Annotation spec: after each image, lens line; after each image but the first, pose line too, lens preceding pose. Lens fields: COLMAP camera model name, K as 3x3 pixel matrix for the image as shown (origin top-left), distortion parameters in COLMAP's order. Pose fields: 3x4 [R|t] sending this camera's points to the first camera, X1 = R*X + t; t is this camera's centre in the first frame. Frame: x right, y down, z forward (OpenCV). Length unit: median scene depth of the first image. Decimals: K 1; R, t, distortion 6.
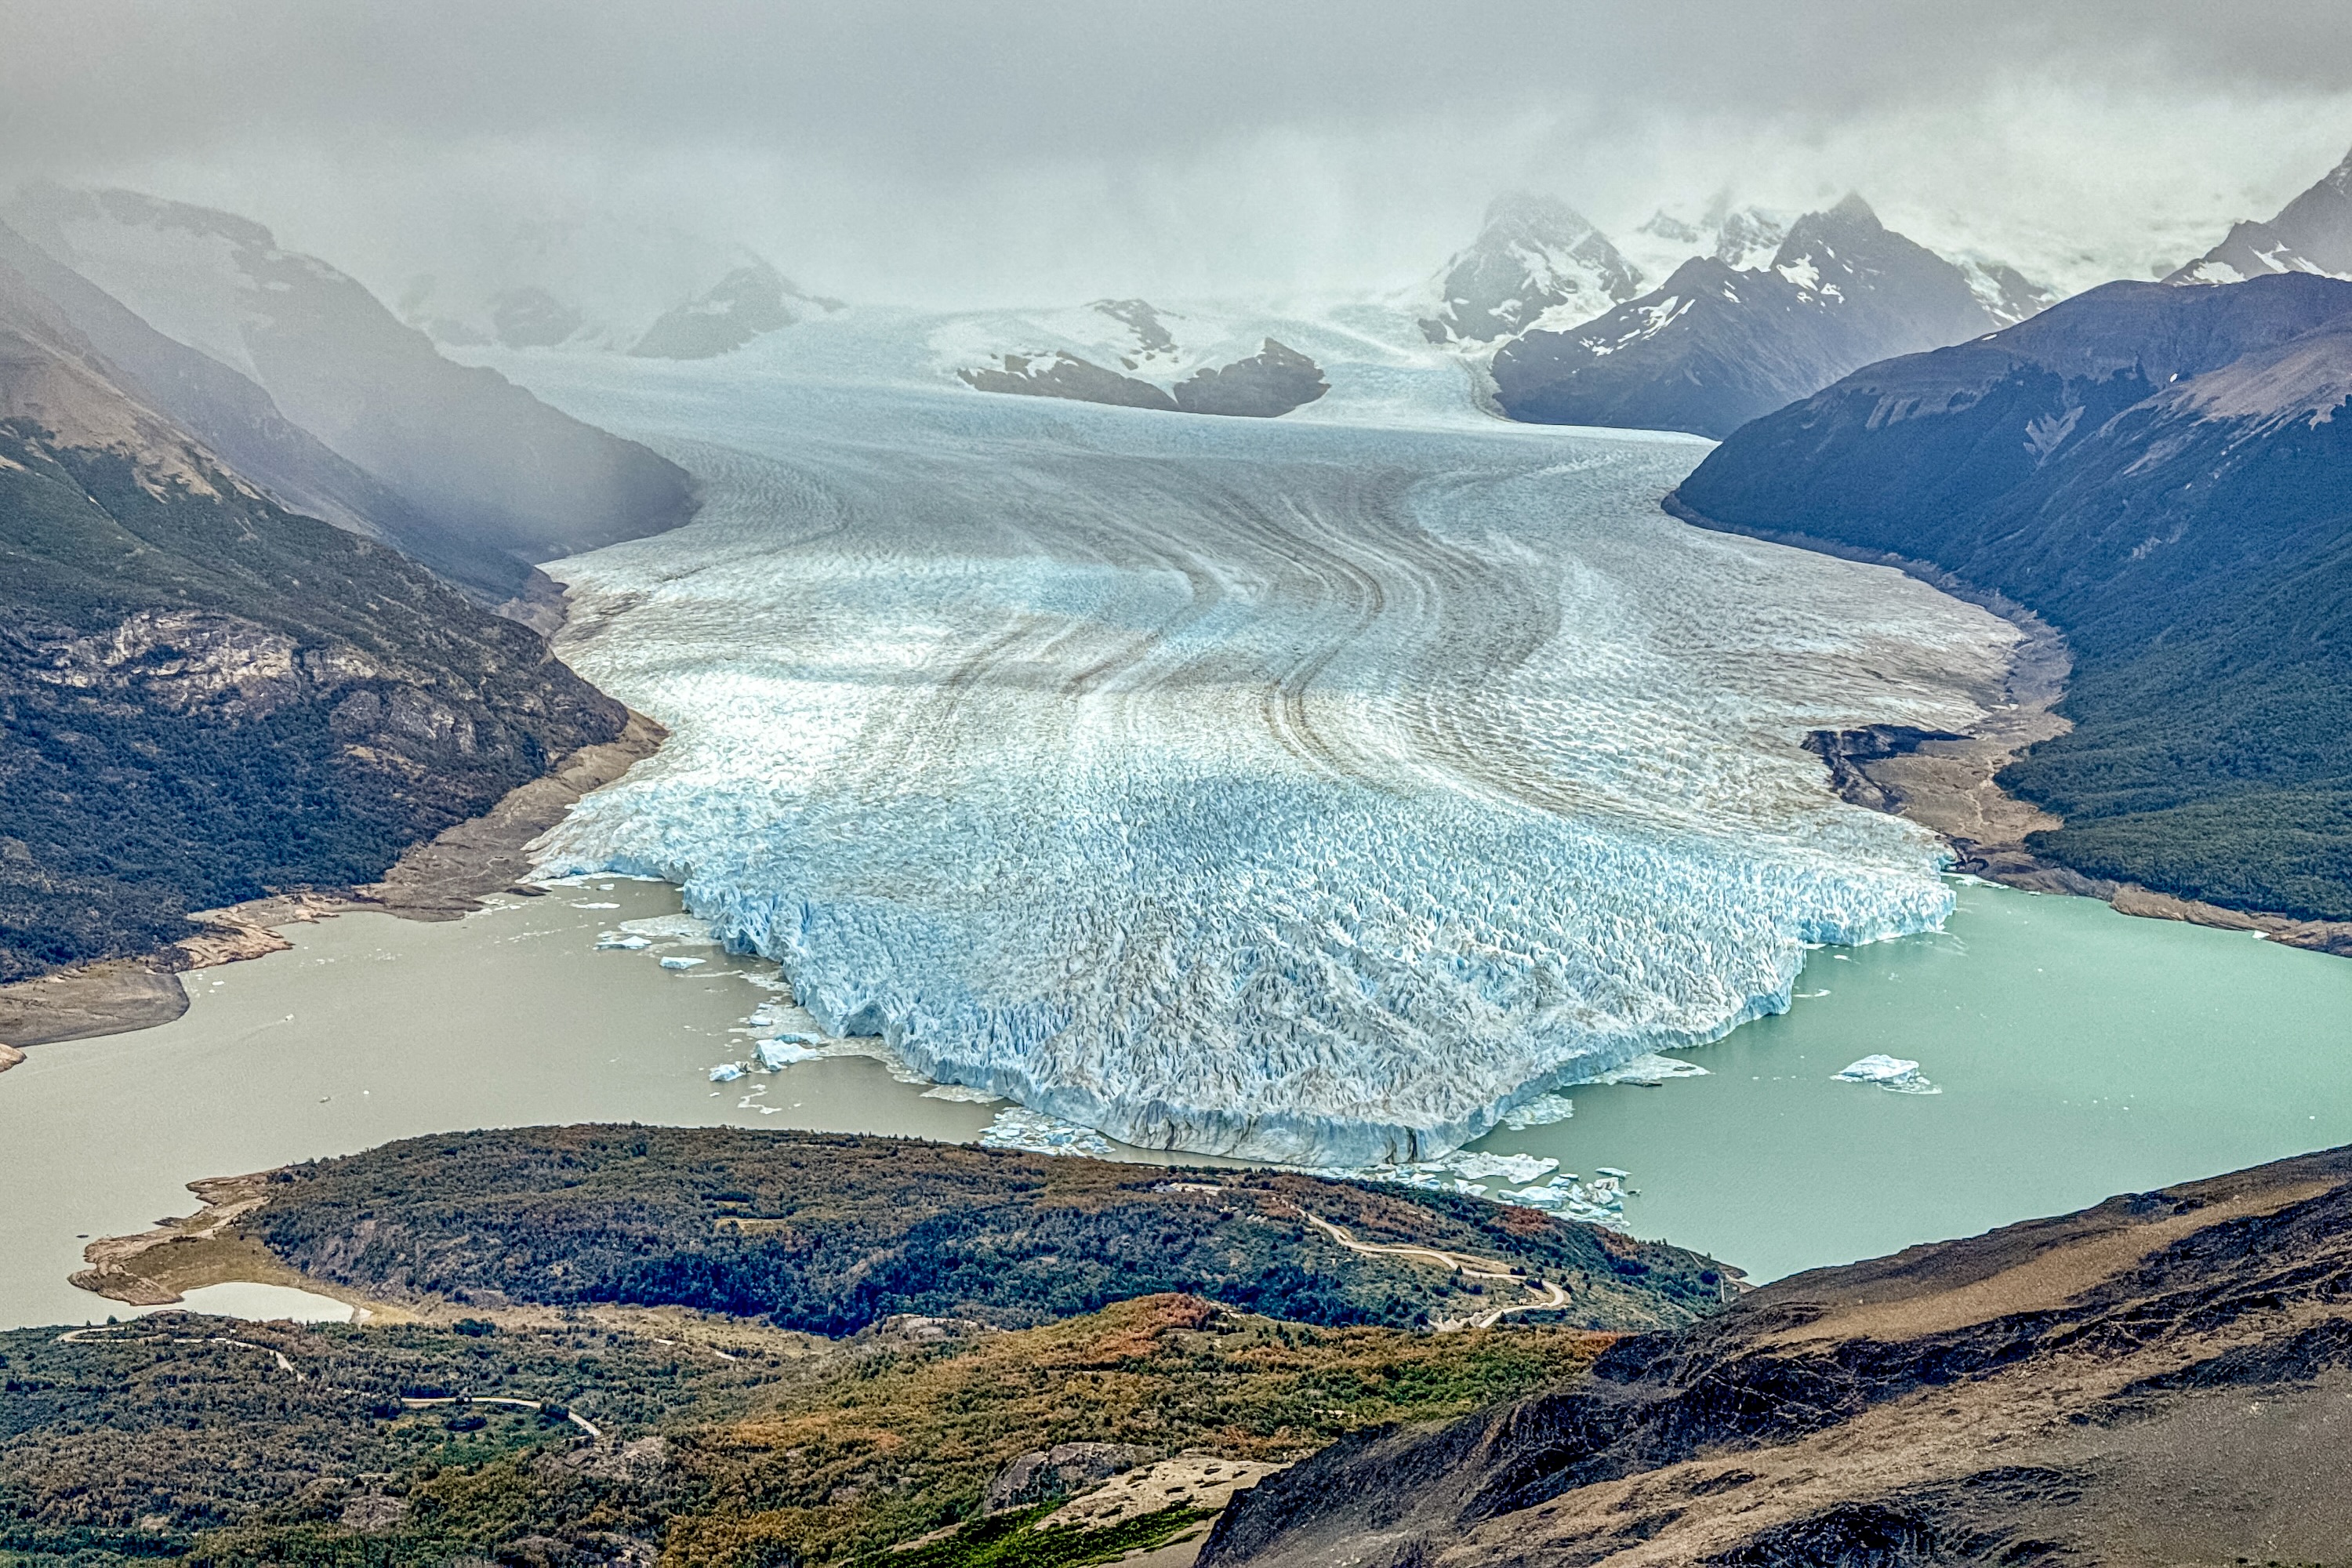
lens RADIAL K [[3259.6, 0, 1176.4], [0, 3259.6, 783.9], [0, 0, 1]] dist [-0.182732, 0.000000]
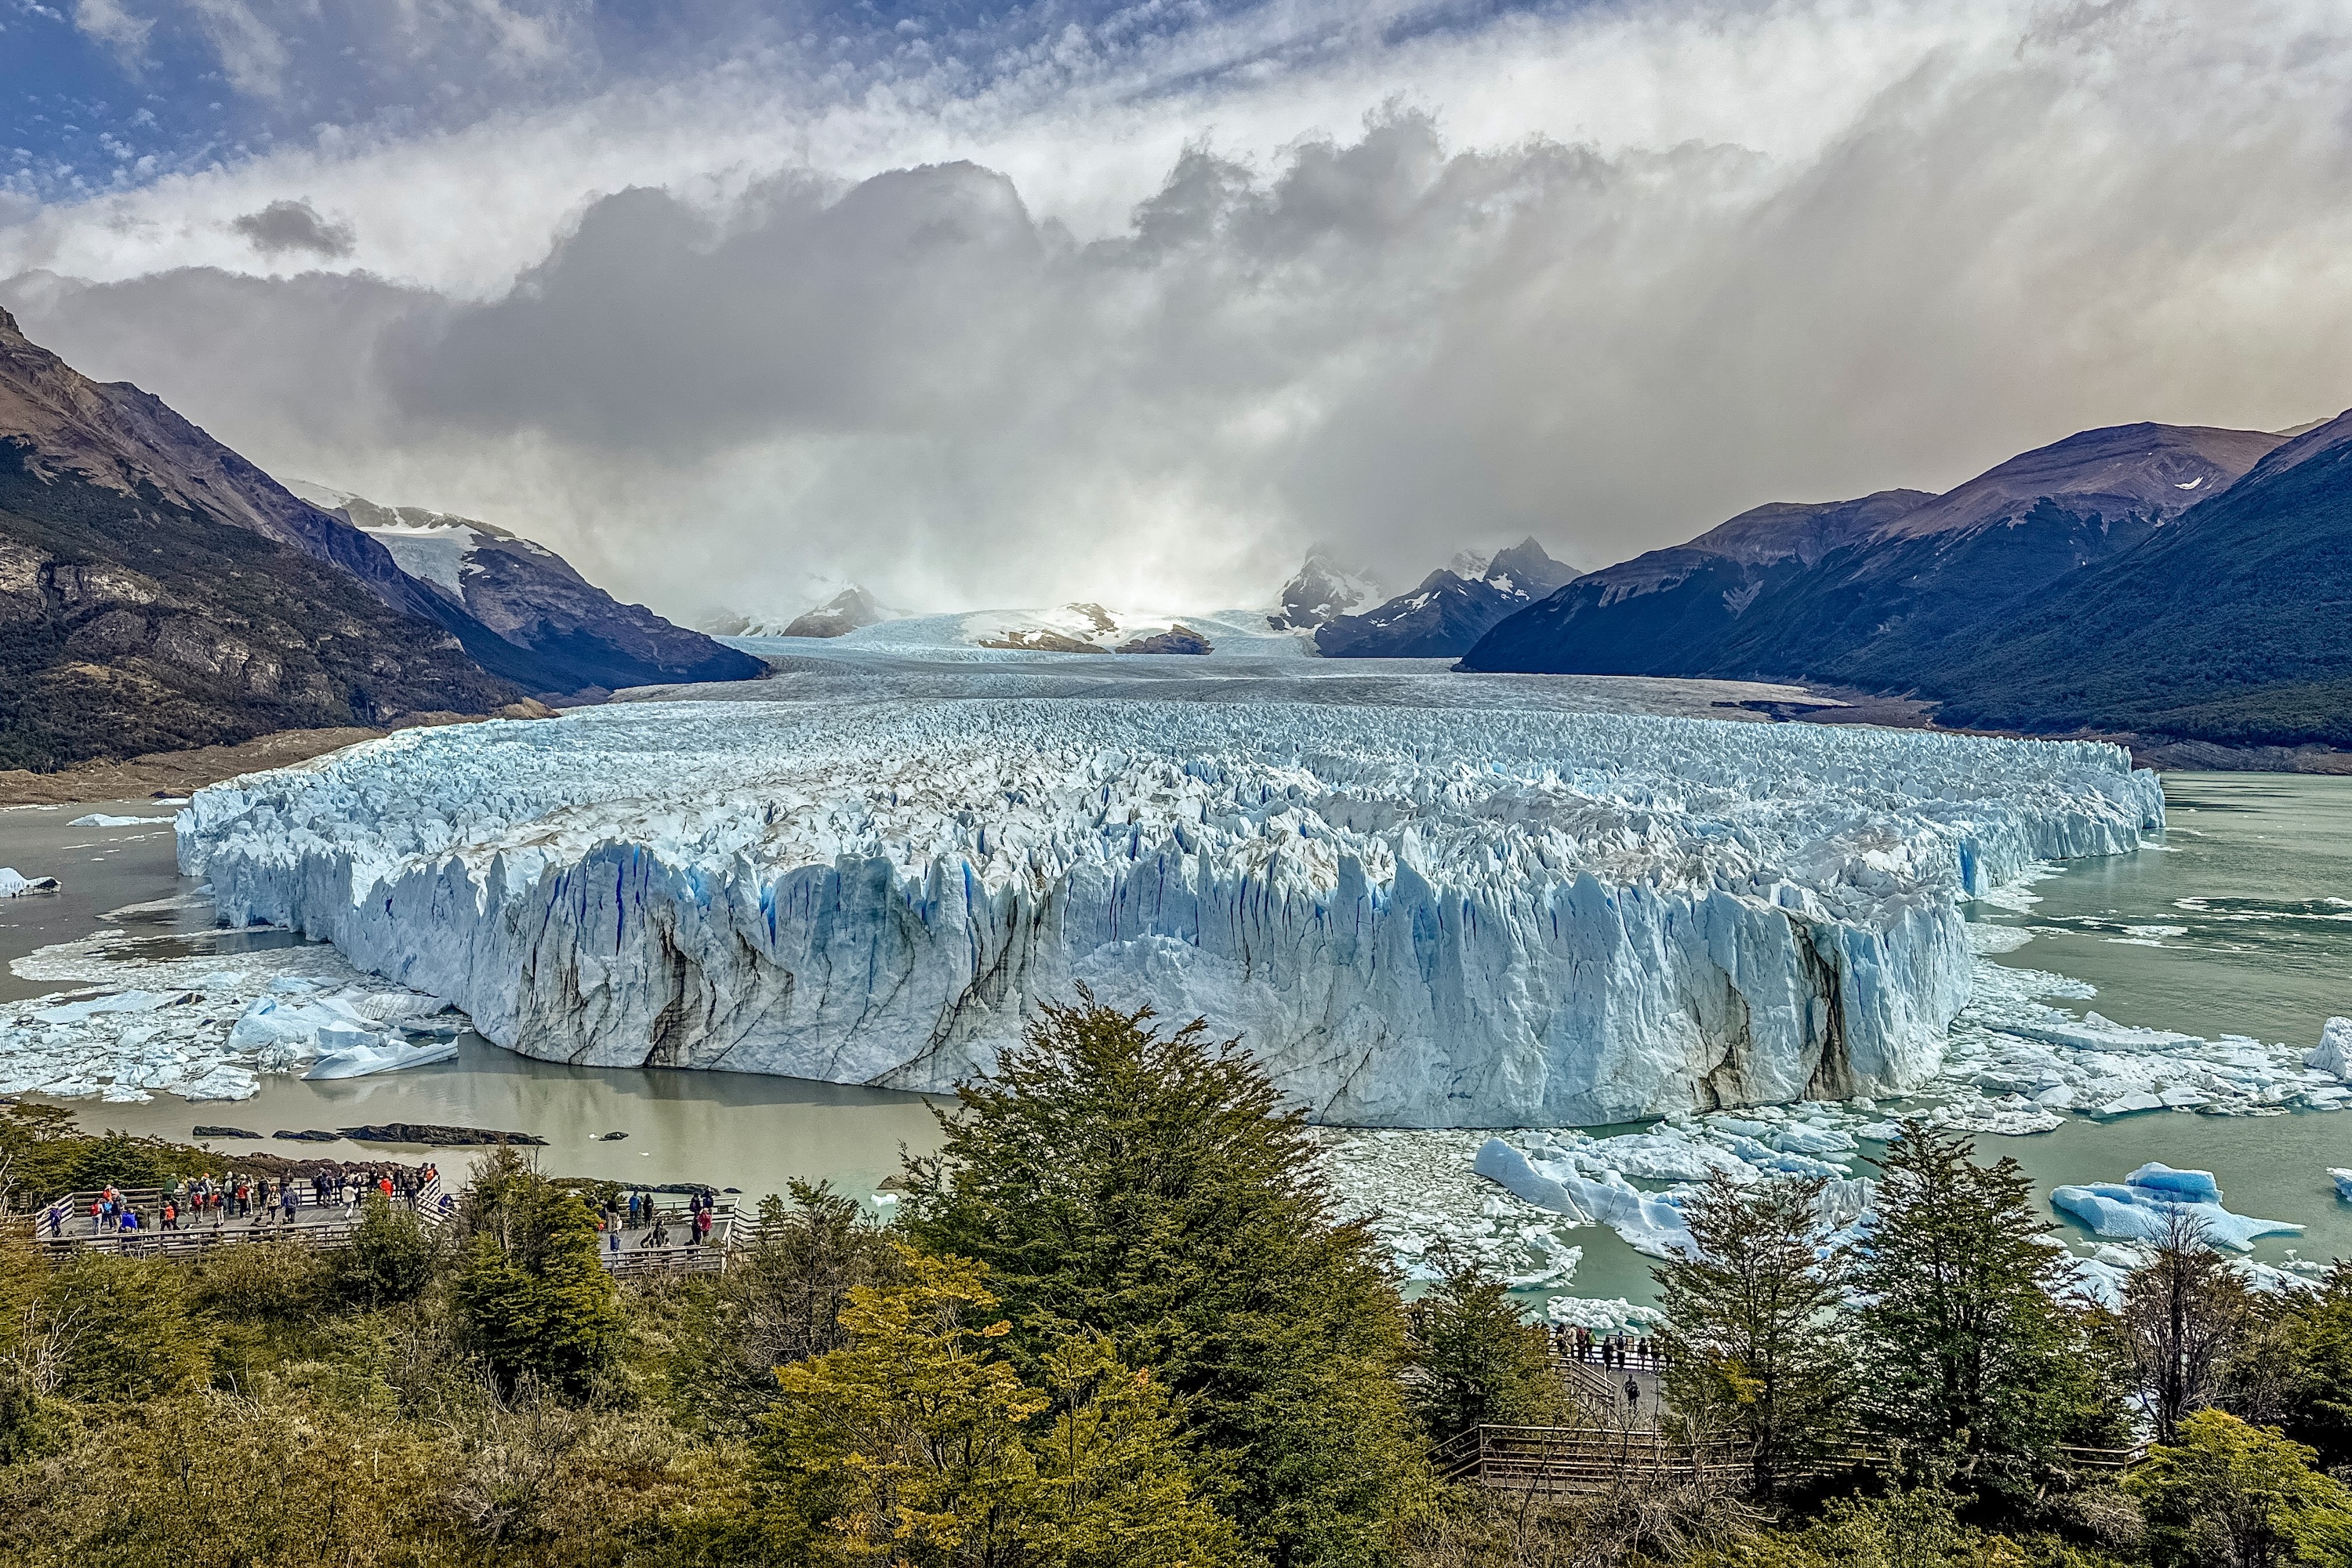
lens RADIAL K [[1621.0, 0, 1175.8], [0, 1621.0, 780.2], [0, 0, 1]] dist [-0.070488, -0.007572]
pose [[0.999522, -0.016041, 0.026420, 0.006689], [0.018729, 0.994308, -0.104884, 0.024819], [-0.024587, 0.105329, 0.994133, 0.220825]]
